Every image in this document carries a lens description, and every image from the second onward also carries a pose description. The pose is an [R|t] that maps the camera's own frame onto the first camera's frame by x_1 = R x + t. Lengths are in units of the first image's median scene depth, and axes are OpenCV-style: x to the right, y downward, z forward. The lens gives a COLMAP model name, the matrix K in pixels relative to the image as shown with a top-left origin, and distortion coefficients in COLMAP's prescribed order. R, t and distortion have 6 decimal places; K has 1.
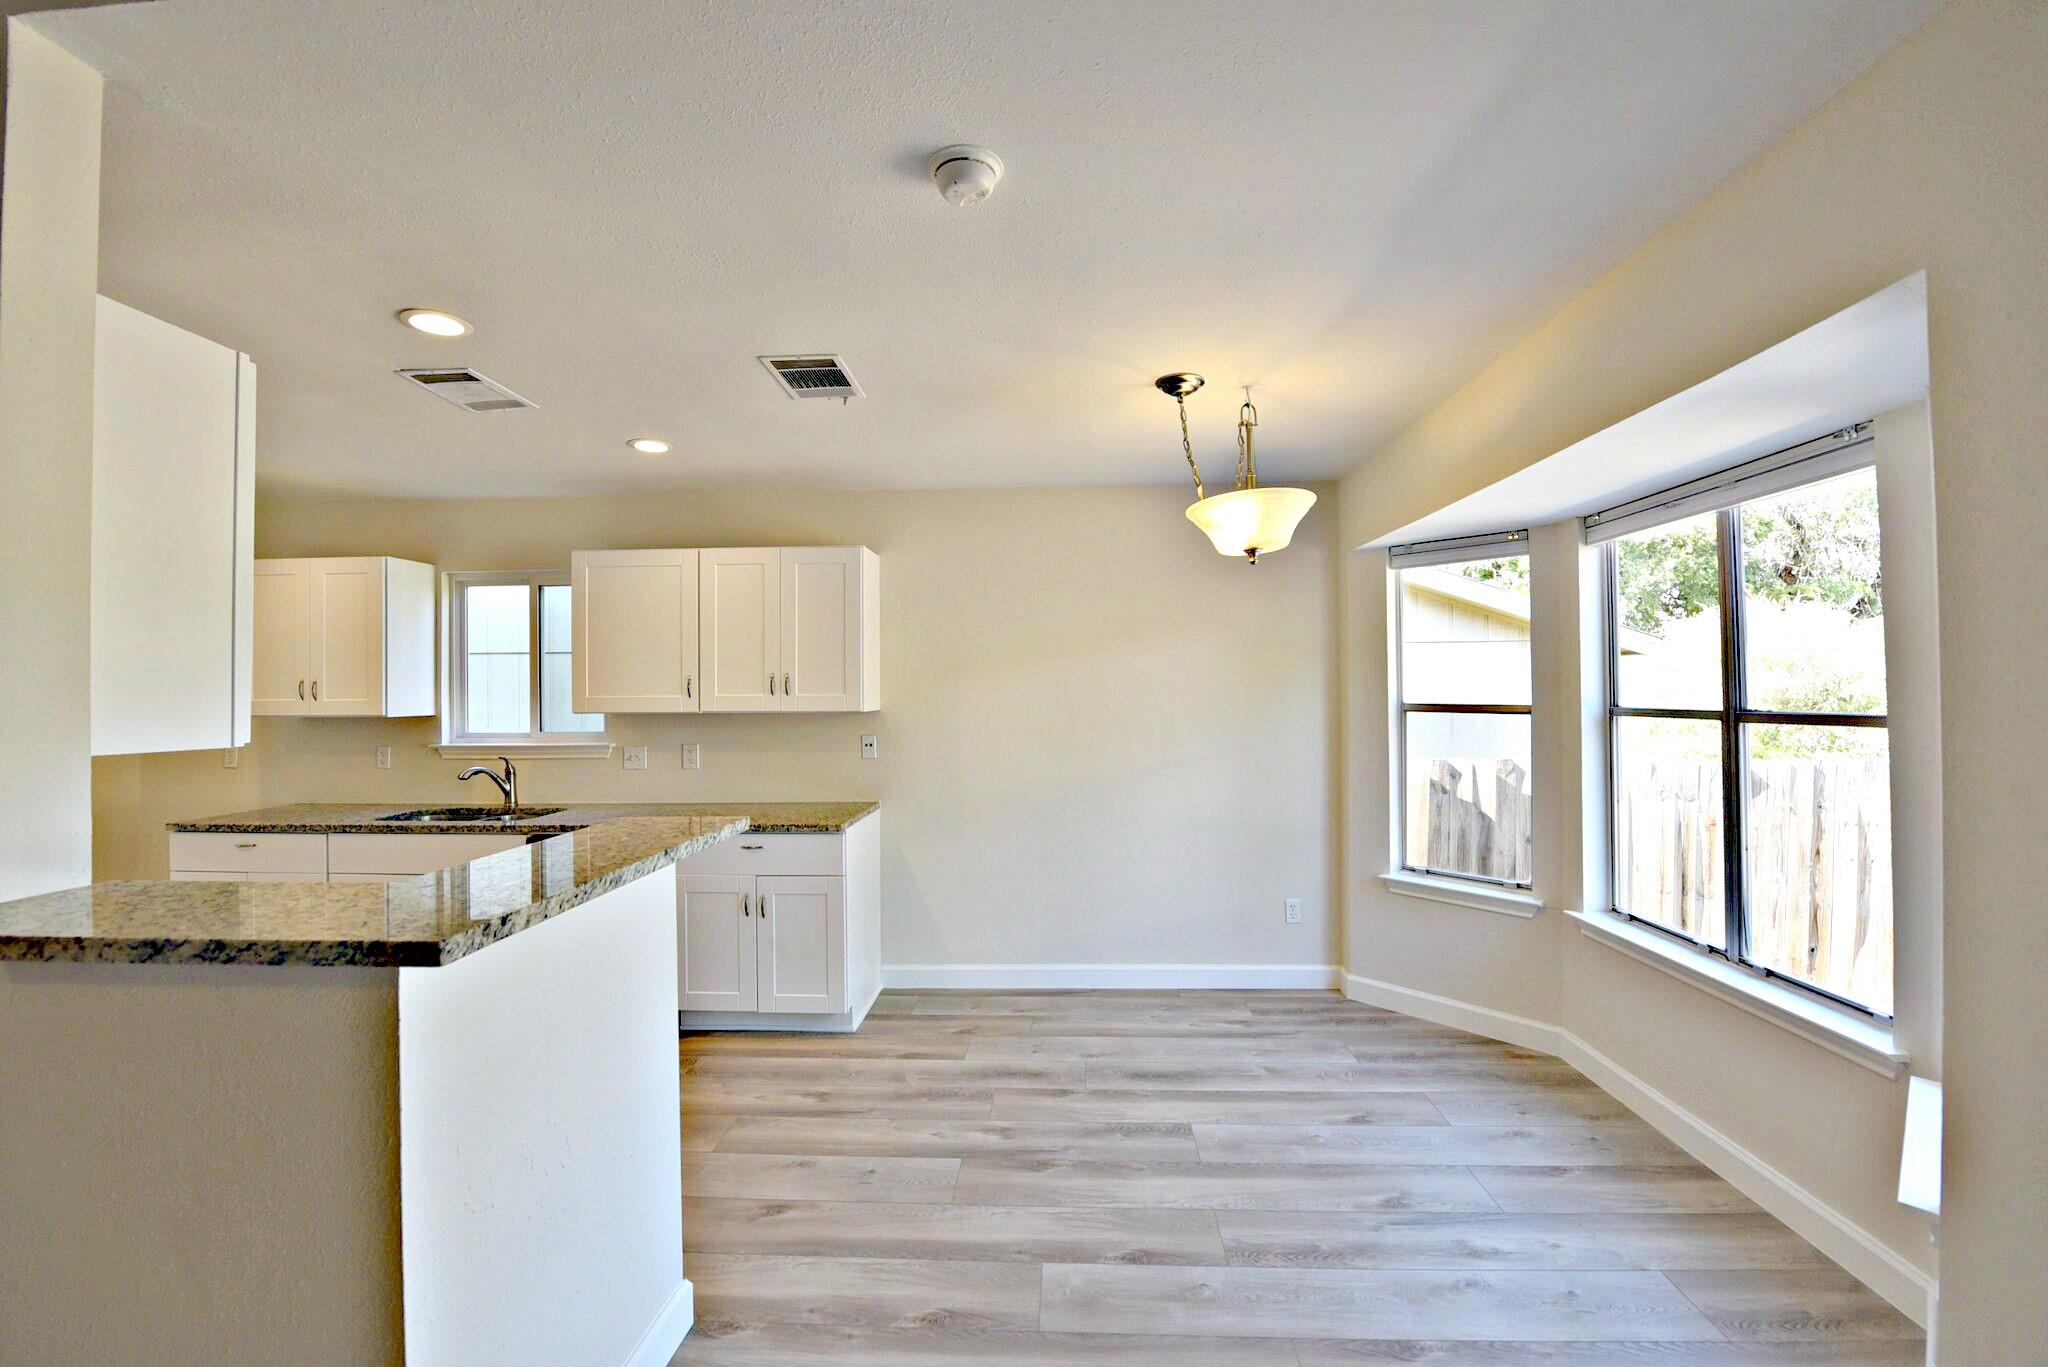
lens RADIAL K [[830.9, 0, 1035.1], [0, 830.9, 685.8], [0, 0, 1]] dist [-0.019378, -0.000269]
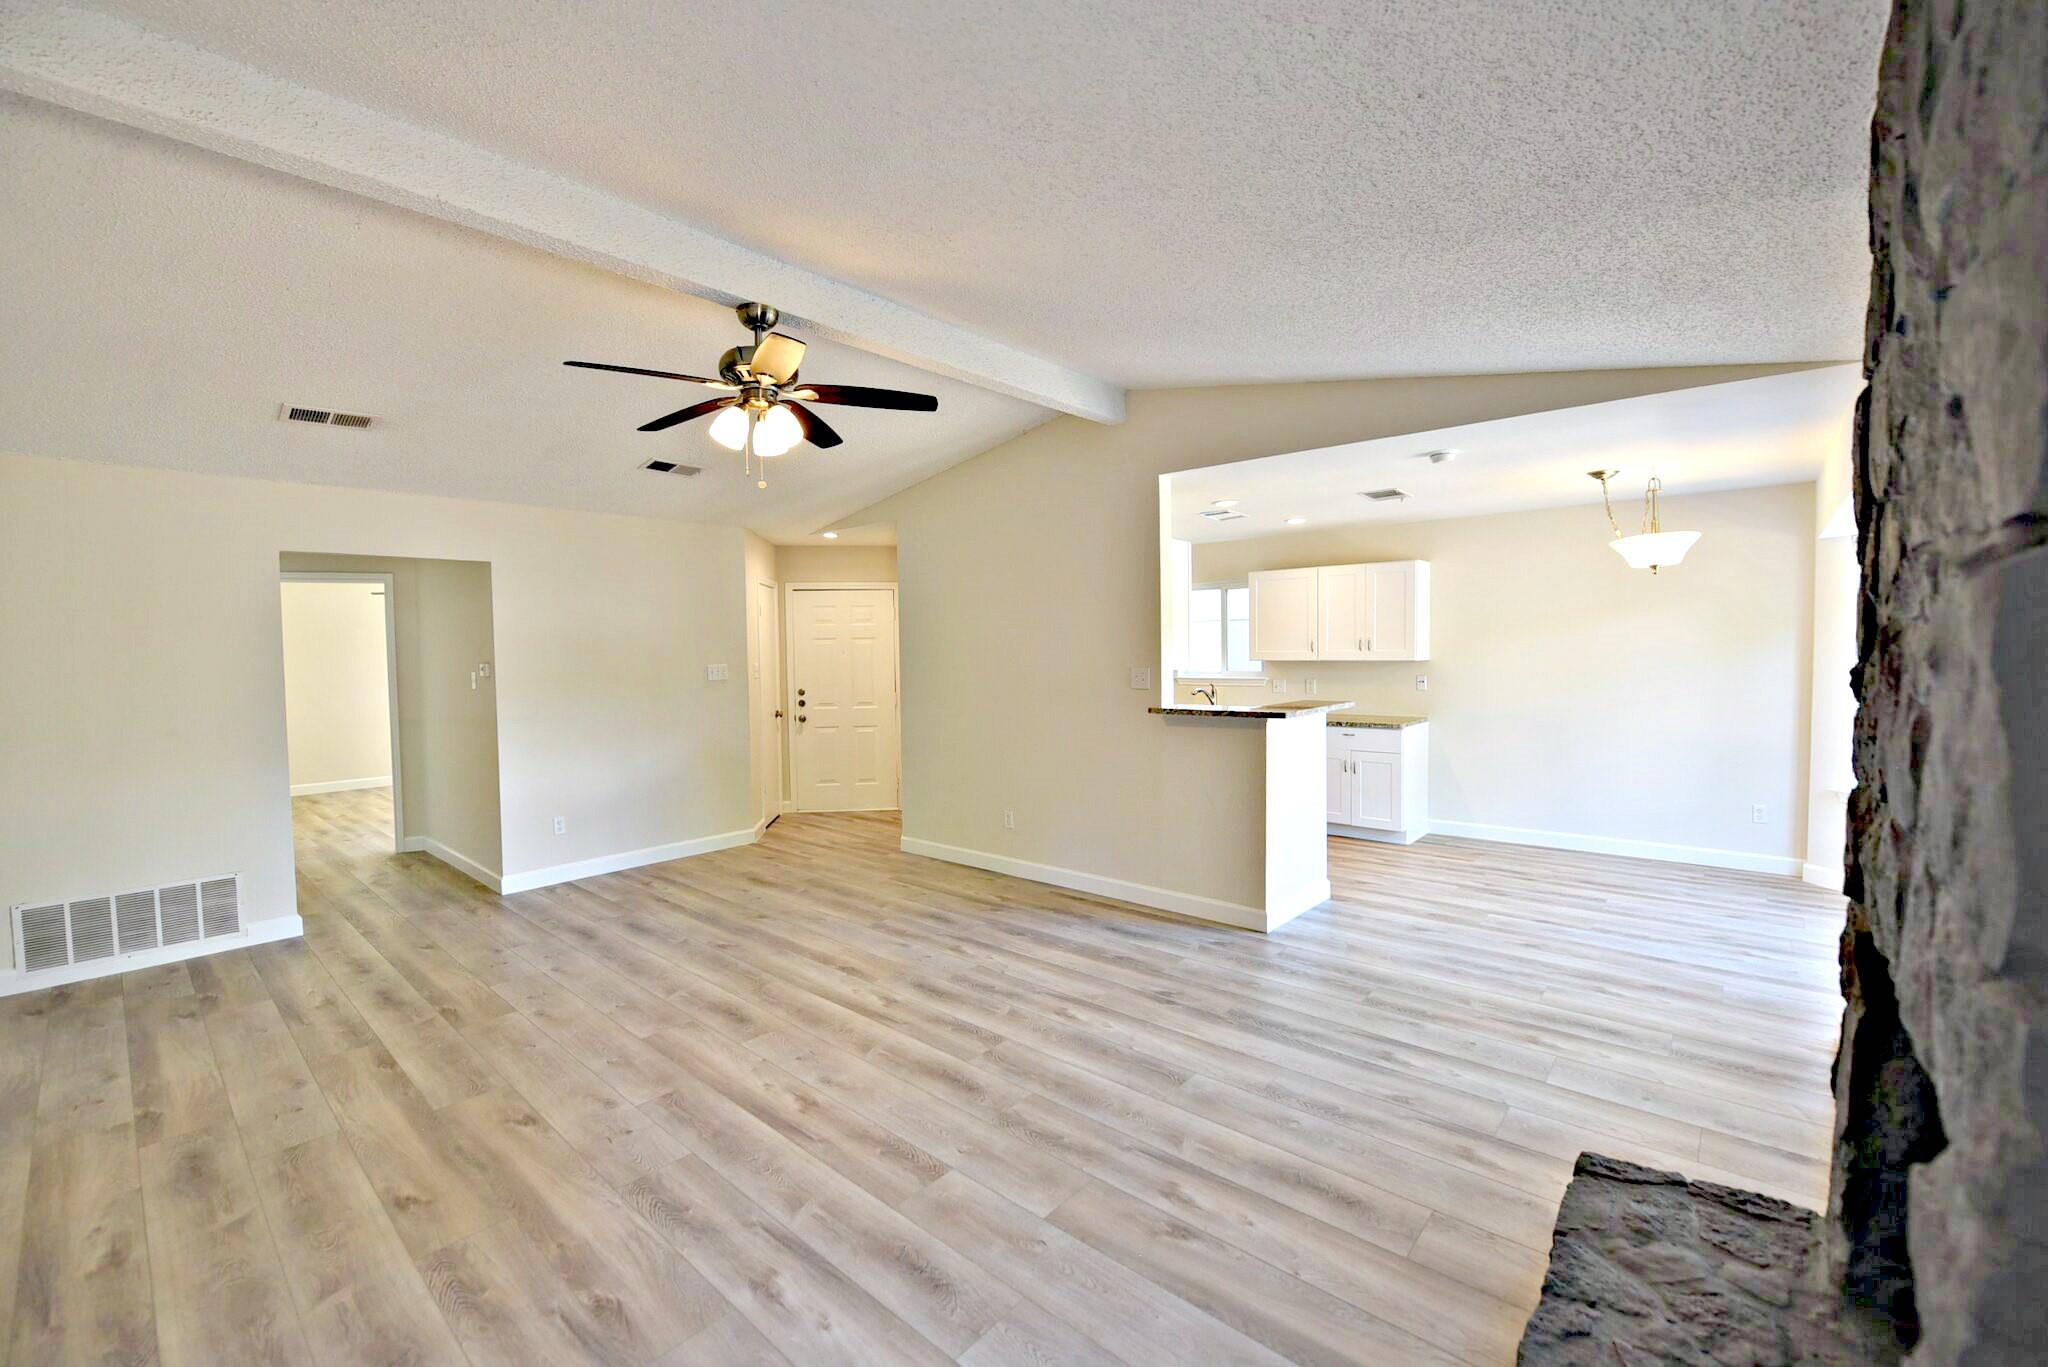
lens RADIAL K [[836.3, 0, 1024.0], [0, 836.3, 683.5], [0, 0, 1]] dist [-0.018480, -0.000046]
pose [[0.779362, 0.023376, -0.626138, 0.240152], [0.013640, 0.998434, 0.054253, -0.025168], [0.626426, -0.050823, 0.777822, -0.846163]]
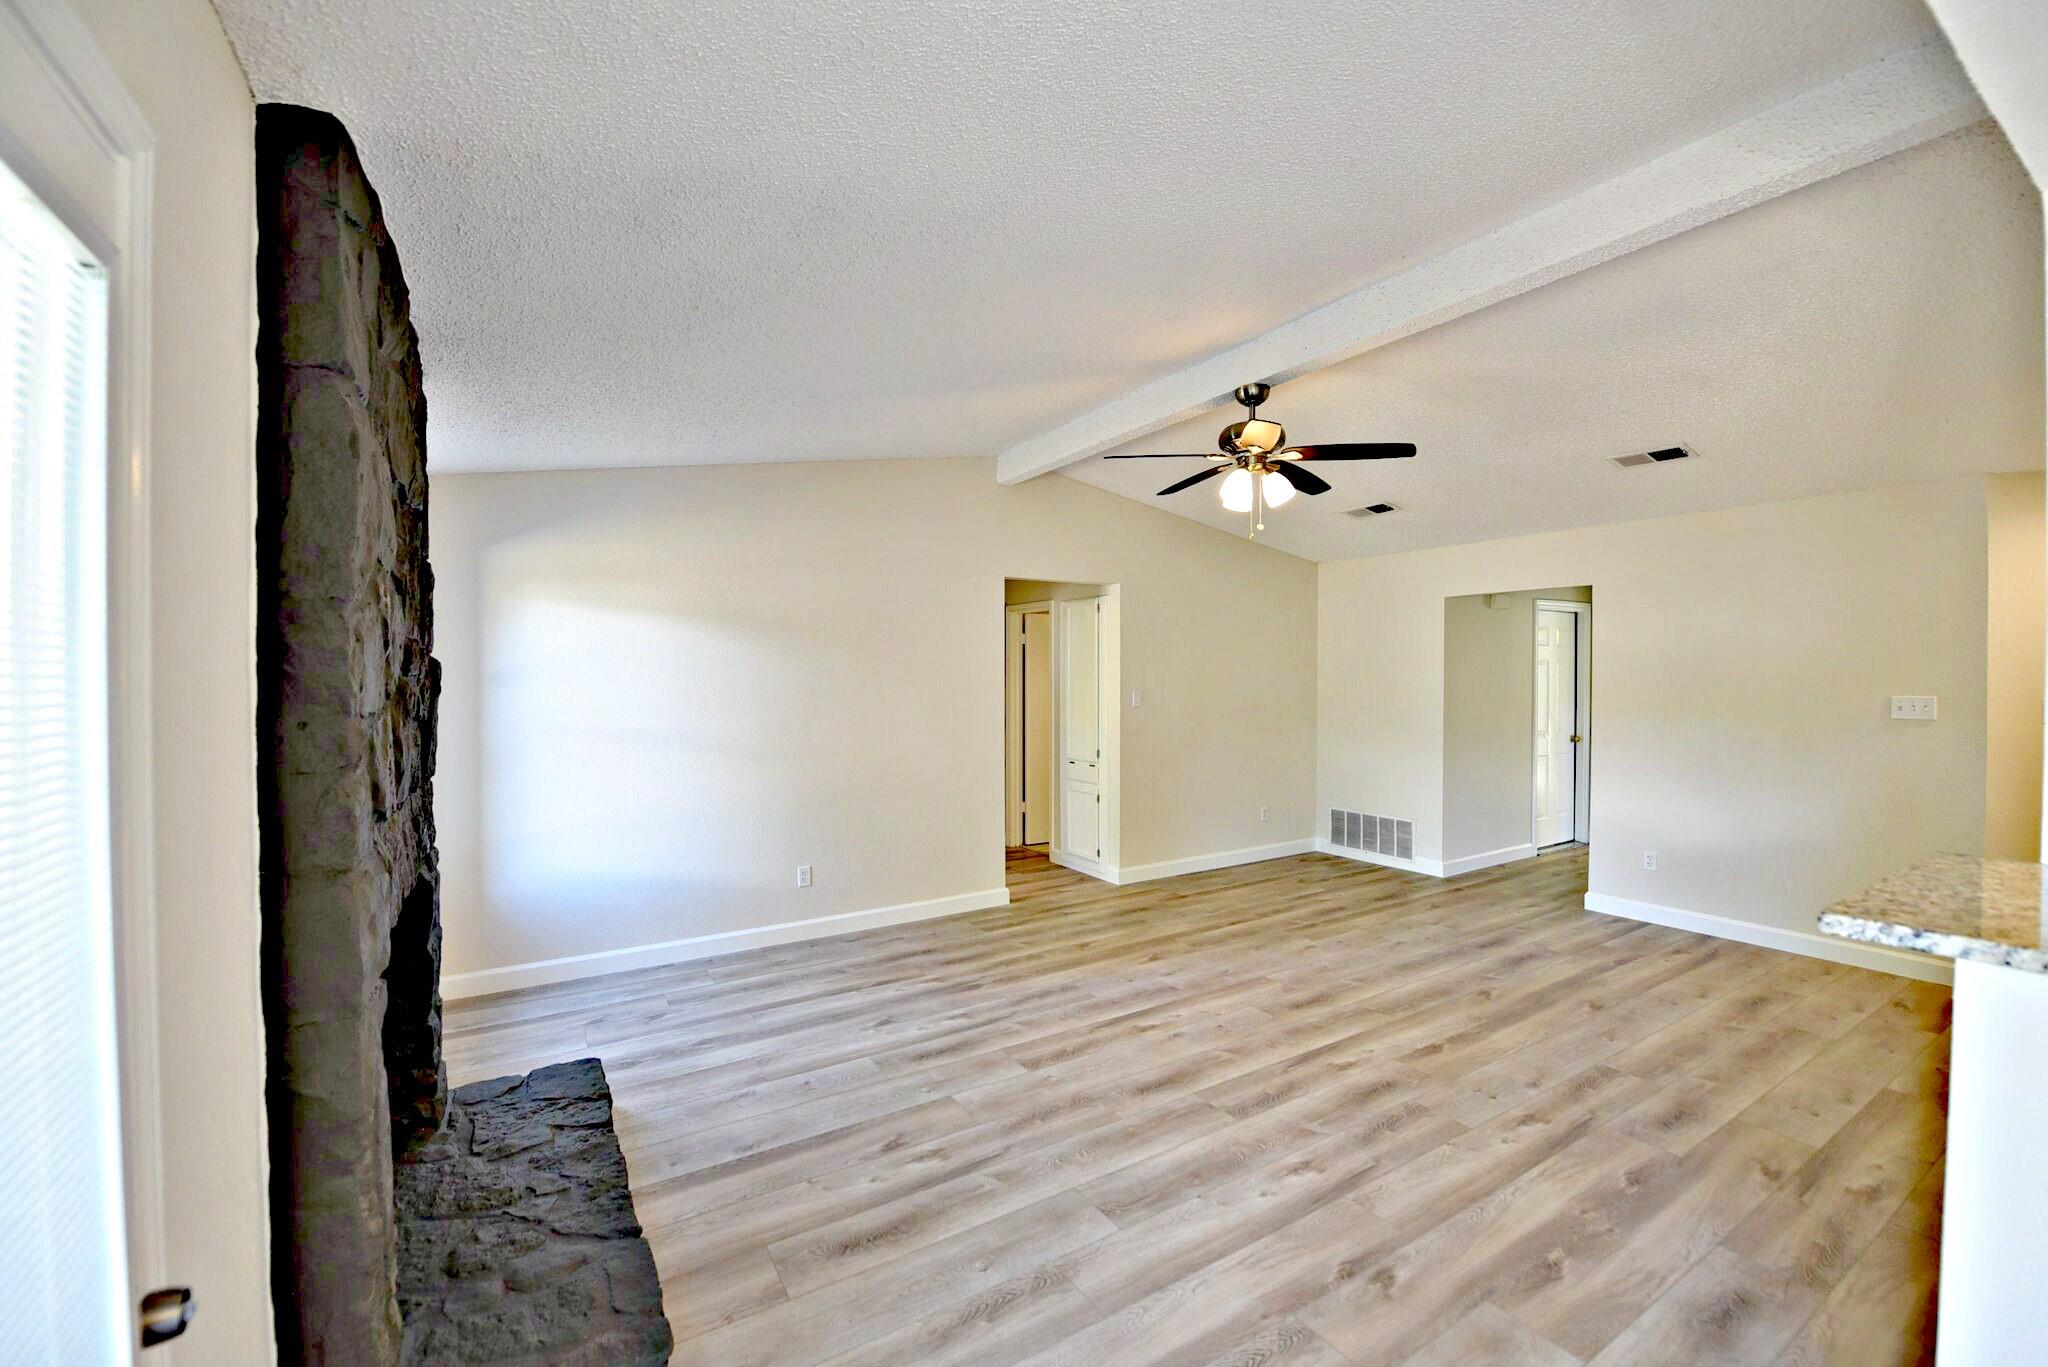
lens RADIAL K [[830.9, 0, 1035.1], [0, 830.9, 685.8], [0, 0, 1]] dist [-0.019378, -0.000269]
pose [[-0.823470, 0.017485, -0.567090, 0.275052], [0.011502, 0.999834, 0.014126, -0.023300], [0.567243, 0.005109, -0.823535, 0.366242]]
